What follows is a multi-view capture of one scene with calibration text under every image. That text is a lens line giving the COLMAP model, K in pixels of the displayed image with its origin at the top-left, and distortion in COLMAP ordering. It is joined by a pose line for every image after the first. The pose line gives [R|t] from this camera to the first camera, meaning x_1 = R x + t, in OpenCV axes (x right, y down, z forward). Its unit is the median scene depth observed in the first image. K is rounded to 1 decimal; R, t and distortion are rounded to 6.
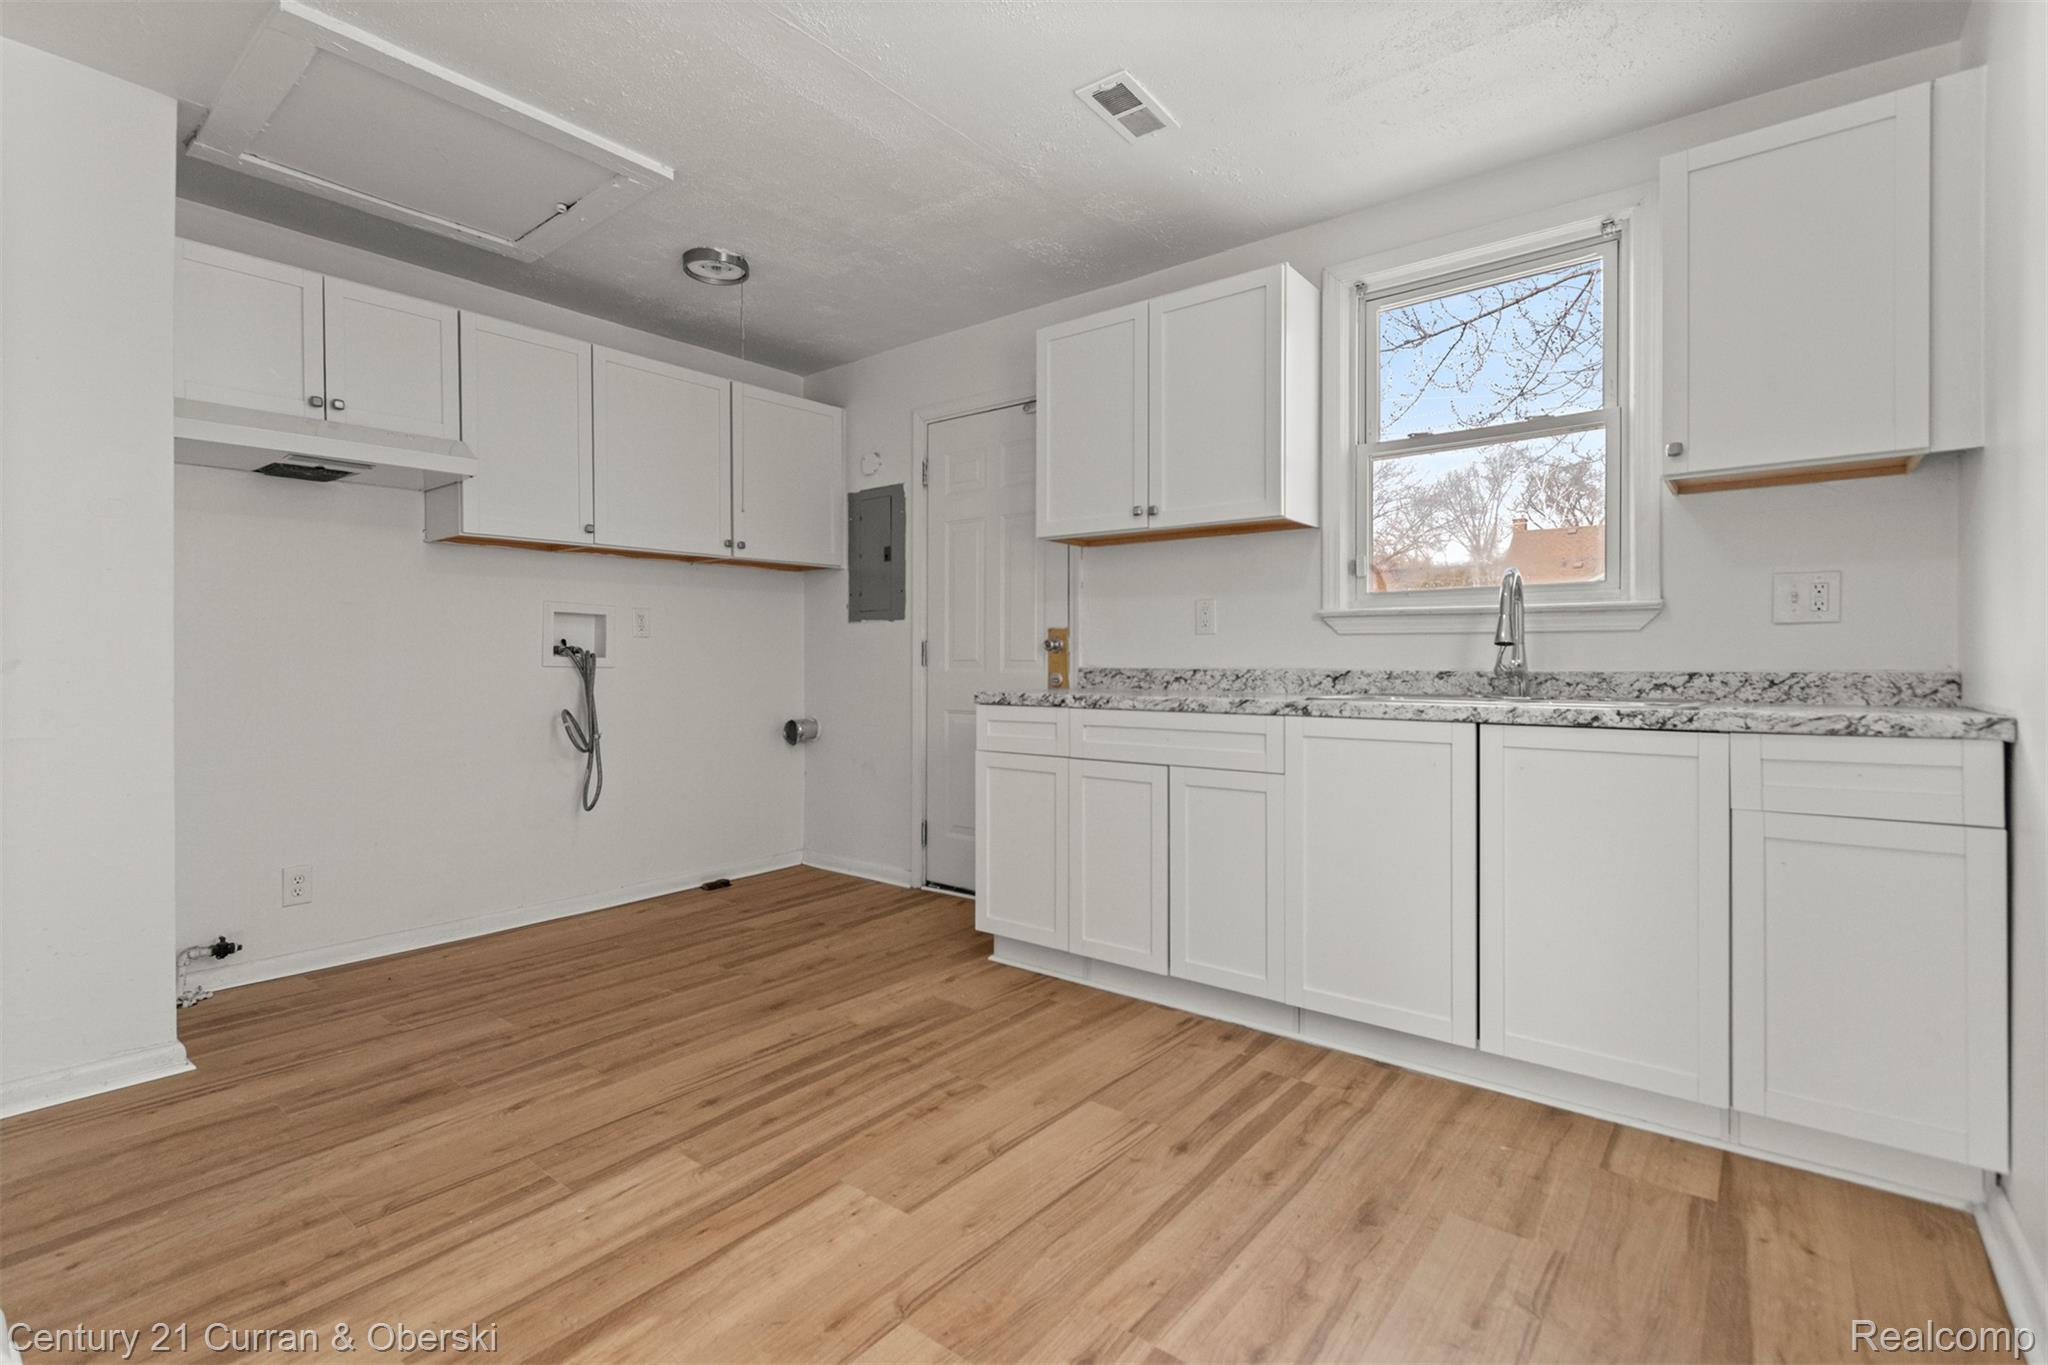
lens RADIAL K [[944.3, 0, 999.2], [0, 944.3, 669.5], [0, 0, 1]] dist [0.003422, -0.002250]
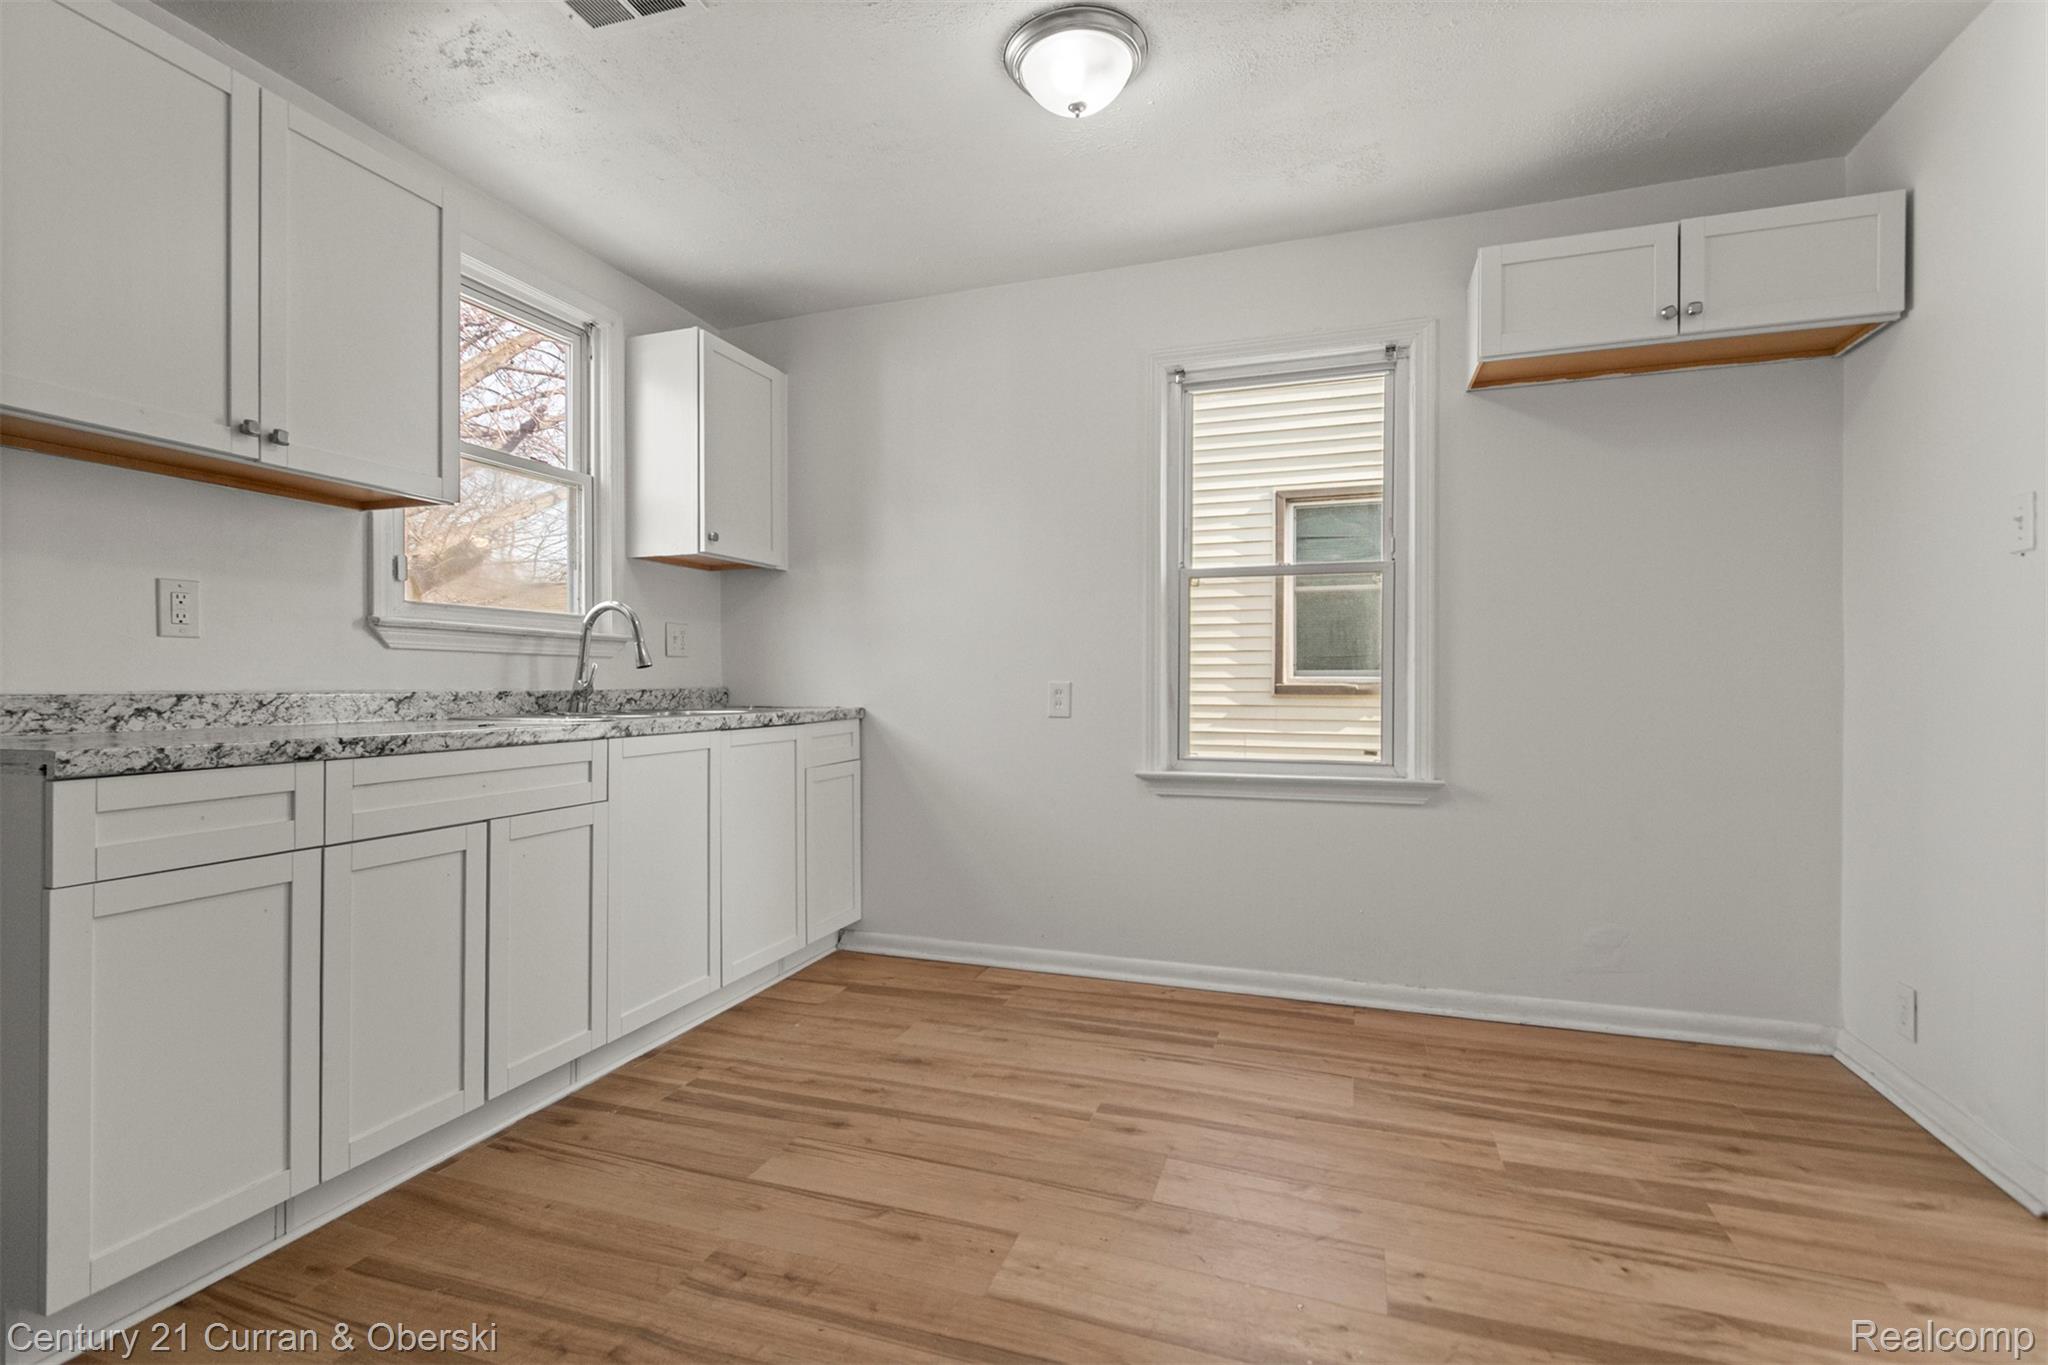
lens RADIAL K [[939.3, 0, 1009.5], [0, 939.3, 691.3], [0, 0, 1]] dist [0.001562, 0.000210]
pose [[-0.335111, -0.007458, 0.942149, -0.670416], [0.009744, 0.999888, 0.011380, -0.004740], [-0.942128, 0.012994, -0.335000, 0.874999]]
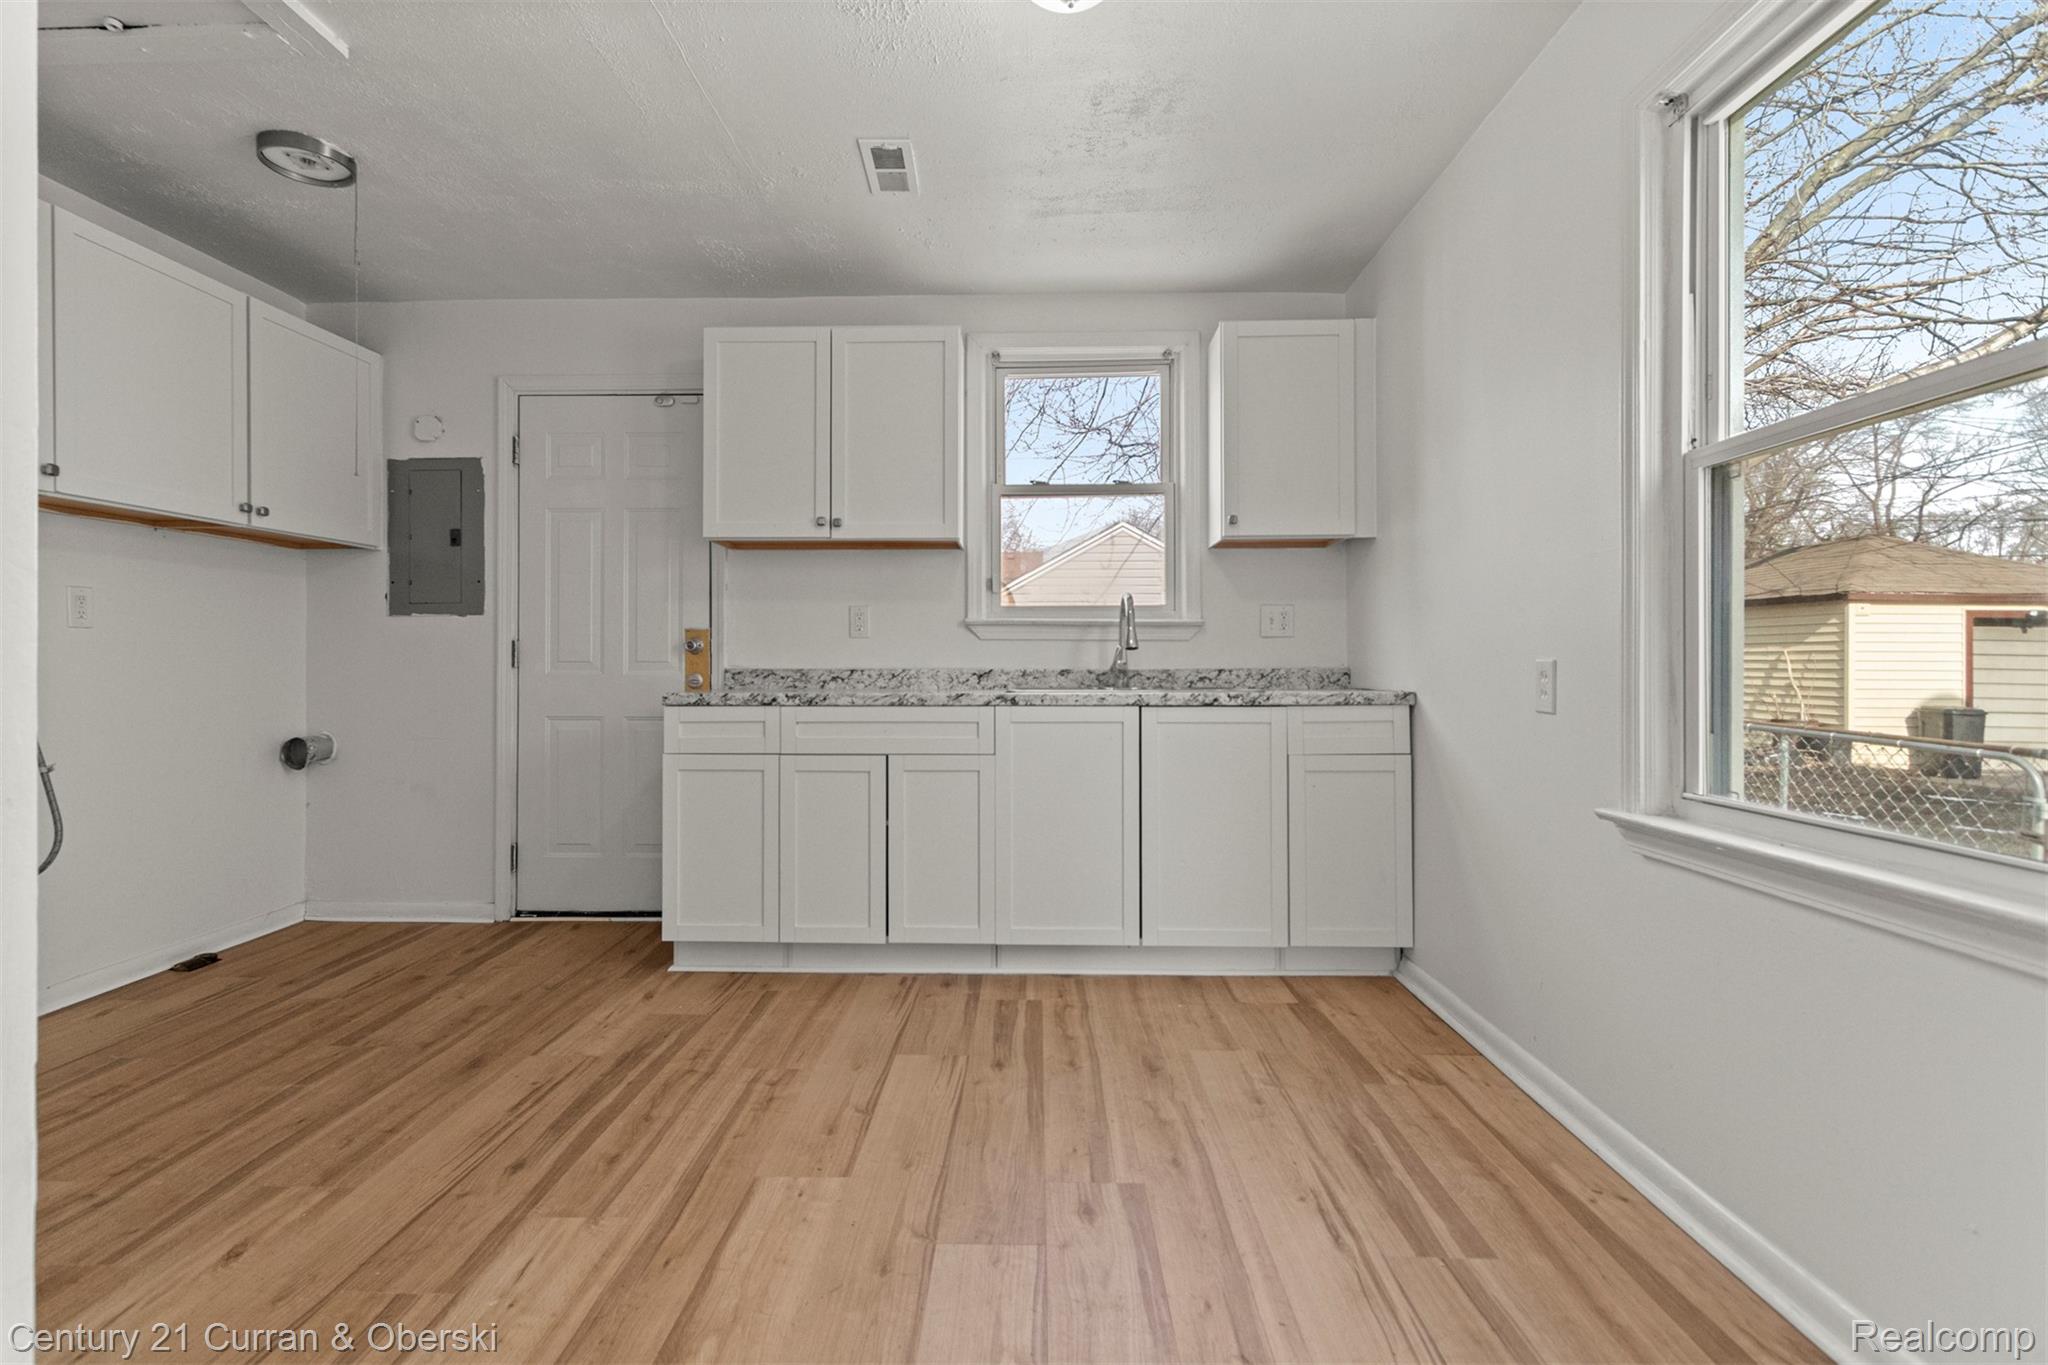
lens RADIAL K [[944.3, 0, 1009.7], [0, 944.3, 668.1], [0, 0, 1]] dist [0.003422, -0.002250]
pose [[0.792032, -0.001157, 0.610478, -0.394426], [0.006276, 0.999961, -0.006247, 0.007554], [-0.610447, 0.008779, 0.792009, 0.027885]]
